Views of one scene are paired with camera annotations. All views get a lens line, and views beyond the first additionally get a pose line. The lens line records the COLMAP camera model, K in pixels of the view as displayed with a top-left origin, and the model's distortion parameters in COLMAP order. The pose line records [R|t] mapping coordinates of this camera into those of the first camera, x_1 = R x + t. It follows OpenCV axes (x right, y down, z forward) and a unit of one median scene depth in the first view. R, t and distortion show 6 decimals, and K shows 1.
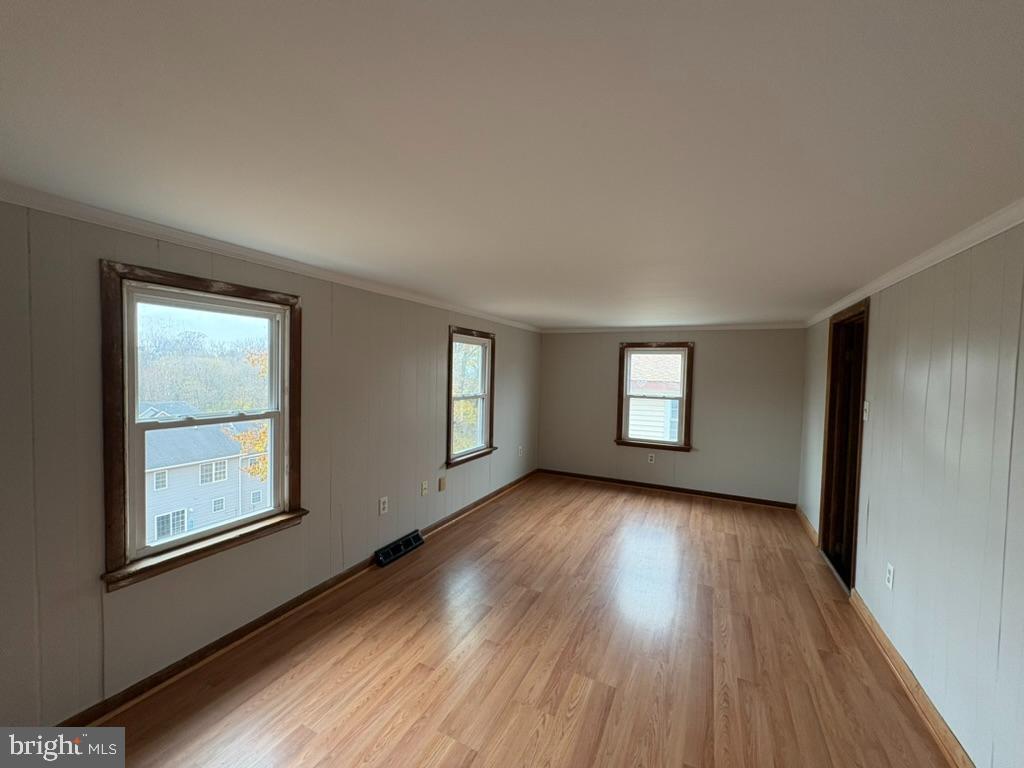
lens RADIAL K [[409.7, 0, 513.3], [0, 409.7, 380.2], [0, 0, 1]] dist [-0.002158, 0.000292]
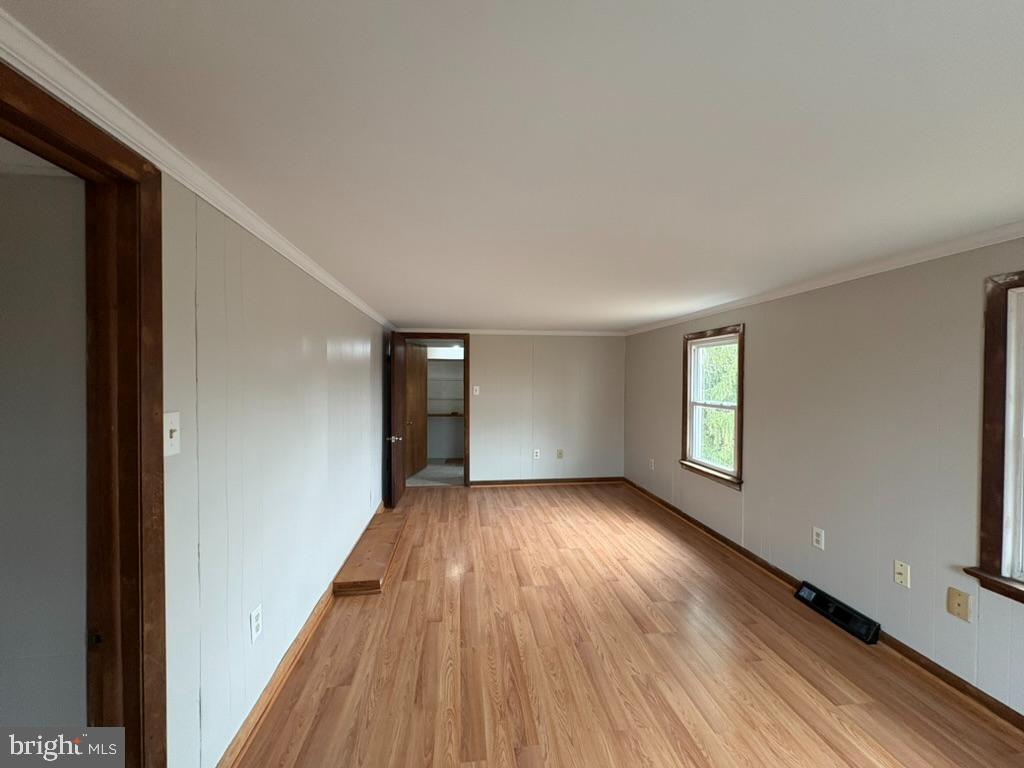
lens RADIAL K [[409.7, 0, 512.7], [0, 409.7, 386.6], [0, 0, 1]] dist [-0.002158, 0.000292]
pose [[-0.835015, -0.013371, -0.550065, 0.960165], [-0.036319, 0.998864, 0.030854, -0.010312], [0.549027, 0.045741, -0.834552, 1.916068]]
